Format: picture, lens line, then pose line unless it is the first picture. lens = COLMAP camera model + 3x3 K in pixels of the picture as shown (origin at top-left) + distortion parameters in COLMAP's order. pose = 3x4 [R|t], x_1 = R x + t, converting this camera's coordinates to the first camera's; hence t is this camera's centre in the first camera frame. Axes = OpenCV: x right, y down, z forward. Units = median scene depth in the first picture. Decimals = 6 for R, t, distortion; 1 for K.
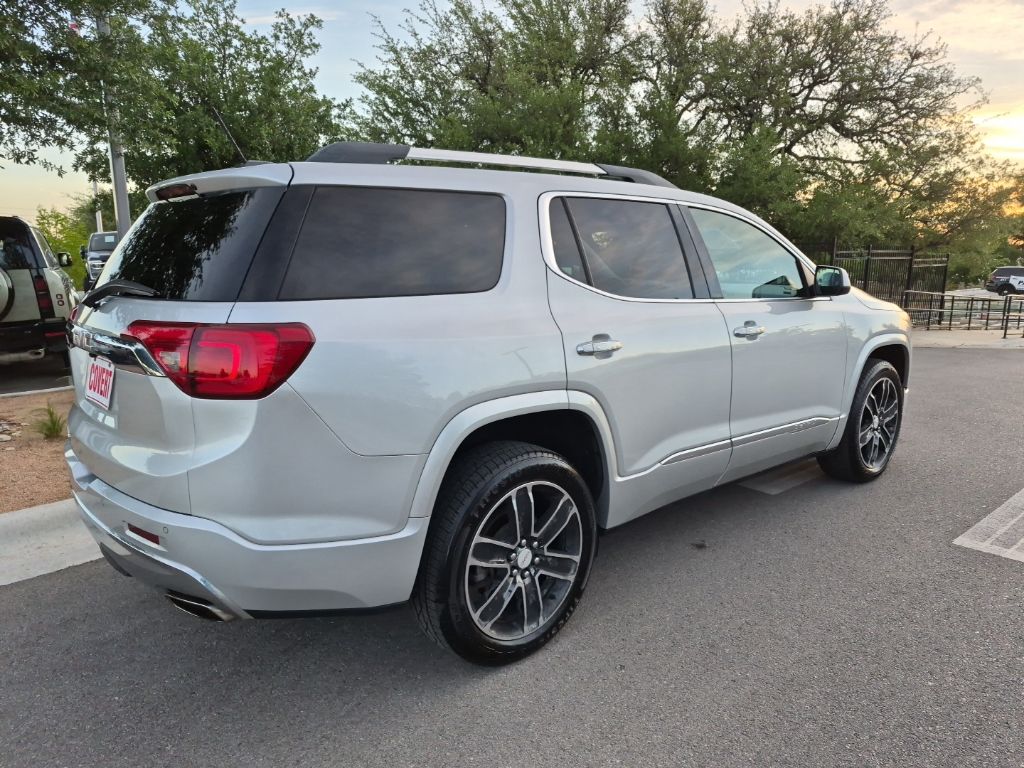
lens RADIAL K [[712.5, 0, 508.9], [0, 712.5, 380.8], [0, 0, 1]] dist [0.066576, -0.057196]
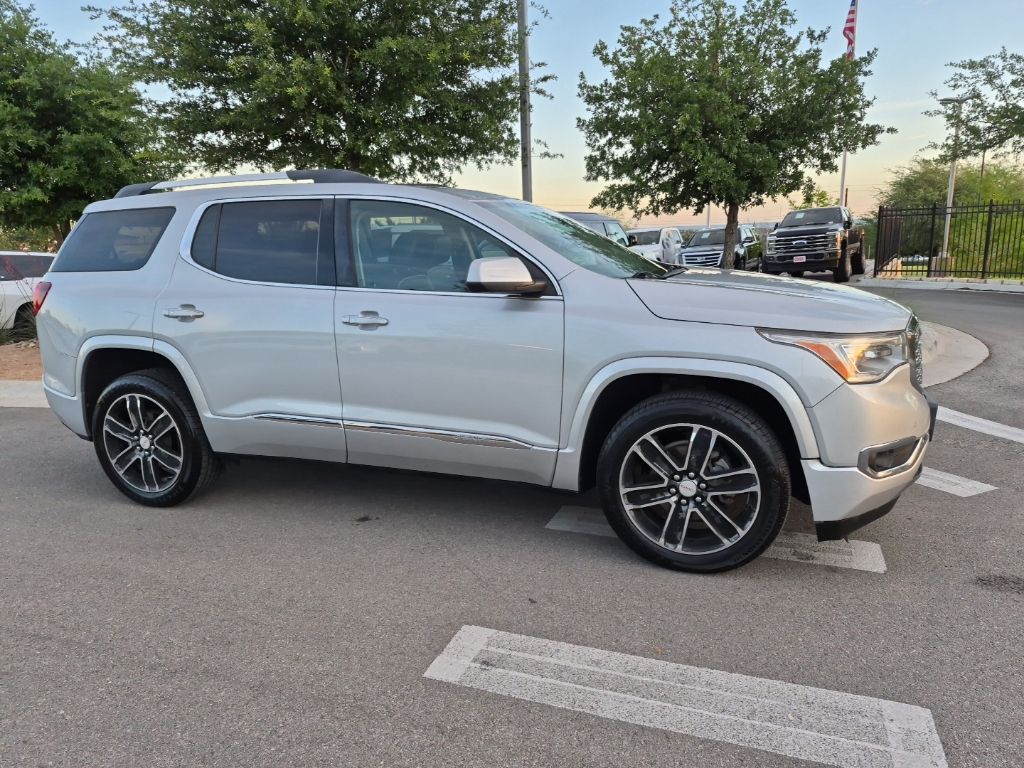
lens RADIAL K [[712.5, 0, 512.5], [0, 712.5, 374.4], [0, 0, 1]] dist [0.066576, -0.057196]
pose [[0.472972, 0.155384, -0.867268, 1.623318], [-0.128756, 0.985949, 0.106430, -0.158230], [0.871619, 0.061327, 0.486333, 0.858072]]
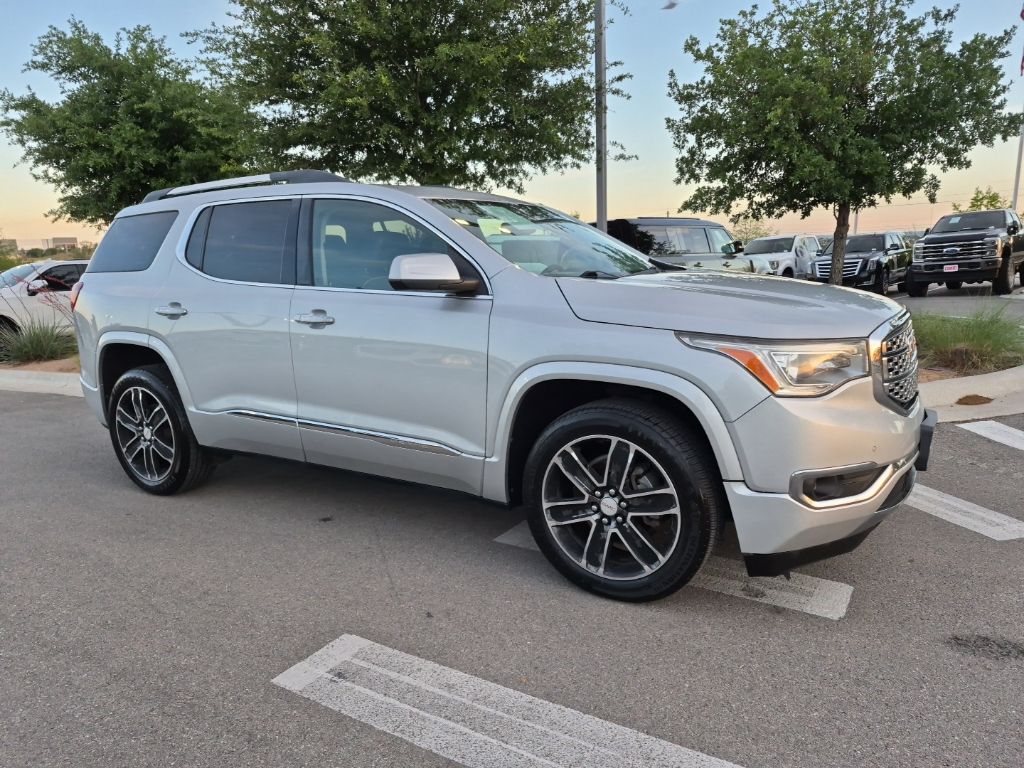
lens RADIAL K [[712.5, 0, 516.4], [0, 712.5, 384.7], [0, 0, 1]] dist [0.066576, -0.057196]
pose [[0.294604, 0.165448, -0.941188, 1.698053], [-0.137143, 0.982023, 0.129698, -0.182746], [0.945727, 0.090868, 0.311998, 1.185631]]
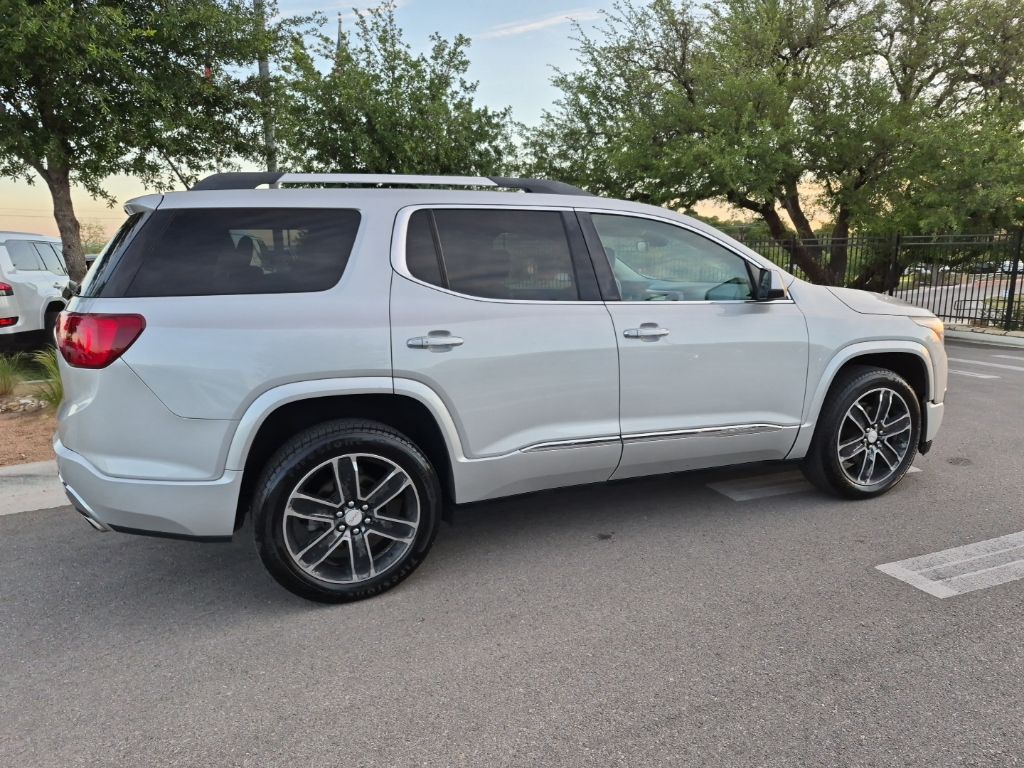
lens RADIAL K [[712.5, 0, 511.6], [0, 712.5, 381.3], [0, 0, 1]] dist [0.066576, -0.057196]
pose [[0.946199, 0.050951, -0.319547, 0.592881], [-0.048343, 0.998701, 0.016096, -0.008409], [0.319952, 0.000218, 0.947434, -0.038860]]
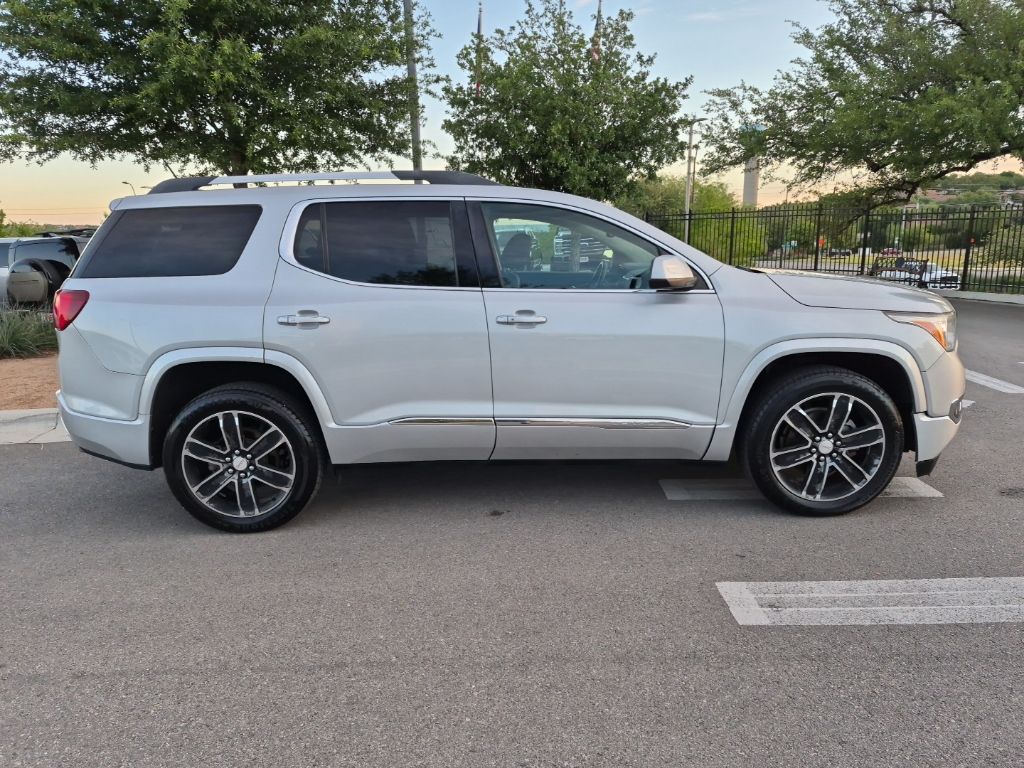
lens RADIAL K [[712.5, 0, 506.3], [0, 712.5, 381.5], [0, 0, 1]] dist [0.066576, -0.057196]
pose [[0.746768, 0.122640, -0.653680, 1.242314], [-0.095319, 0.992441, 0.077303, -0.070946], [0.658219, 0.004581, 0.752813, 0.249453]]
